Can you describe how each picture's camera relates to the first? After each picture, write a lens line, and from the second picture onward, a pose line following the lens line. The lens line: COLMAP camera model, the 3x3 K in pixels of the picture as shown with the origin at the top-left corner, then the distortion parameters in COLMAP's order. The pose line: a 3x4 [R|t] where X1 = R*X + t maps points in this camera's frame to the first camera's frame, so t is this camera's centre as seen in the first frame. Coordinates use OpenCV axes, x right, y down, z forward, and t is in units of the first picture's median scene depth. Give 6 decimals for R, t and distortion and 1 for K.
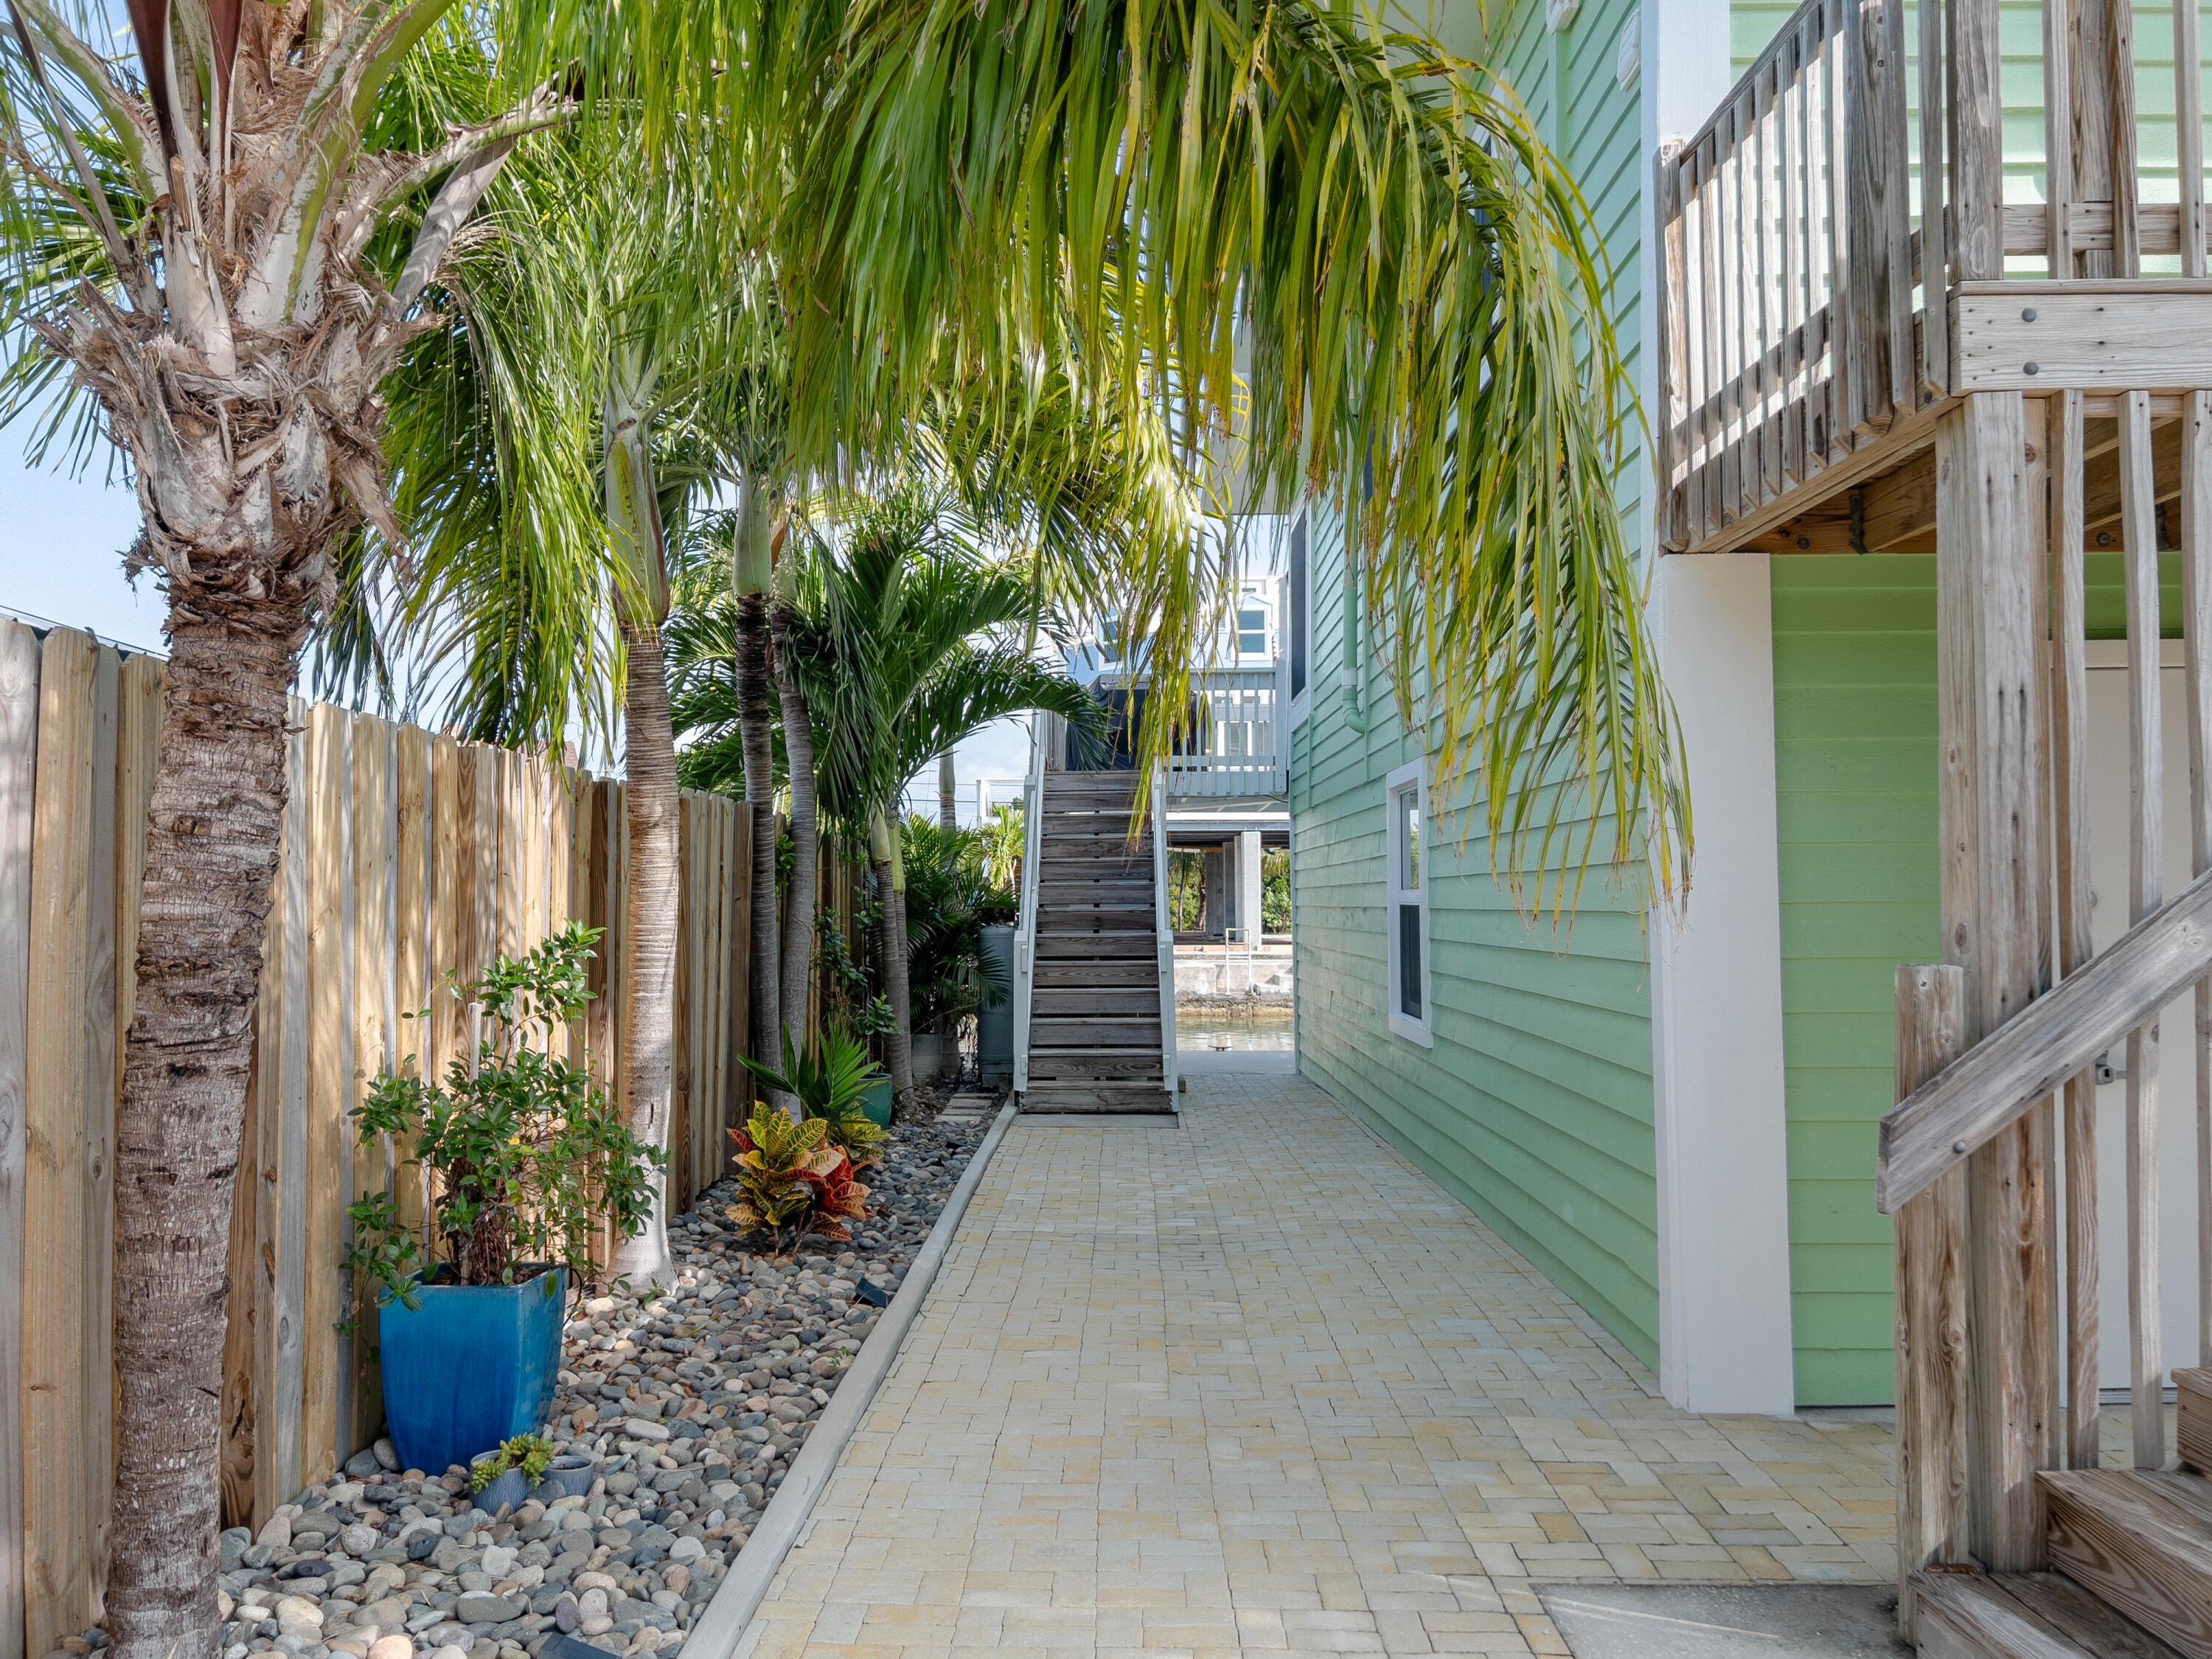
lens RADIAL K [[1663.5, 0, 1108.1], [0, 1663.5, 826.6], [0, 0, 1]] dist [0.056872, -0.073334]
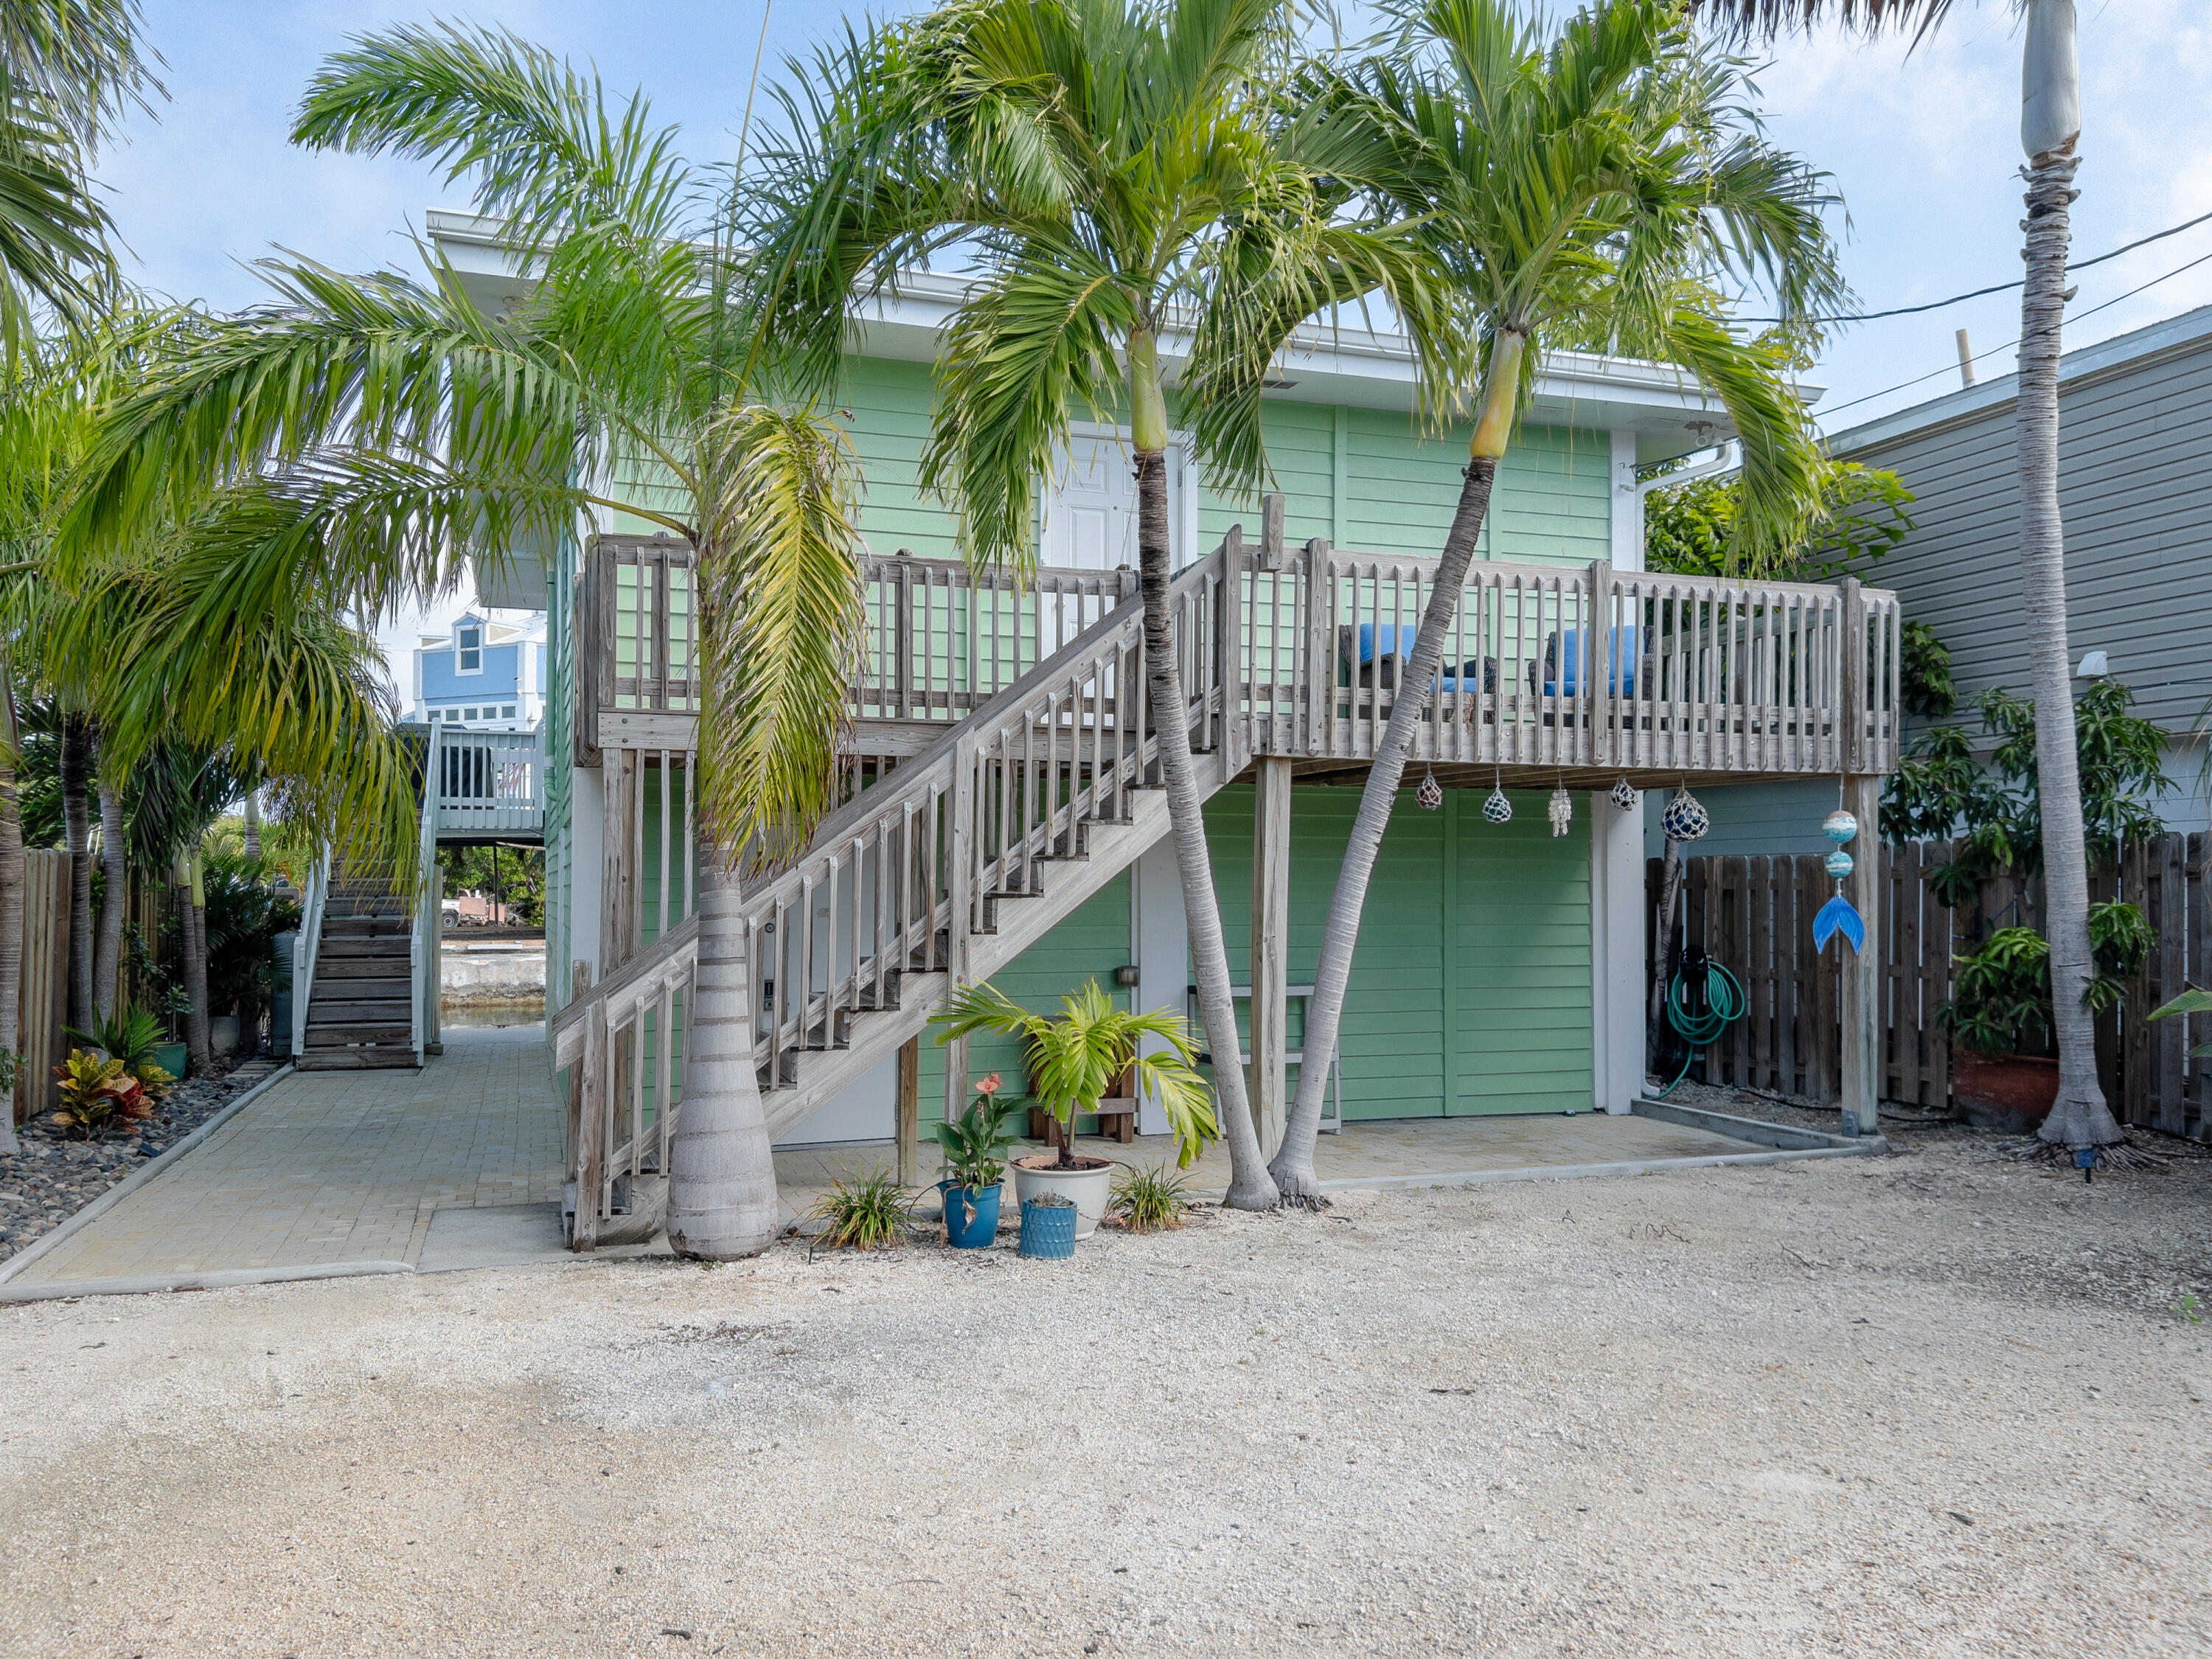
lens RADIAL K [[1663.5, 0, 1102.0], [0, 1663.5, 847.8], [0, 0, 1]] dist [0.056872, -0.073334]
pose [[0.942061, 0.013234, 0.335181, 0.127380], [-0.019372, 0.999700, 0.014975, -0.052550], [-0.334882, -0.020600, 0.942035, -0.615957]]
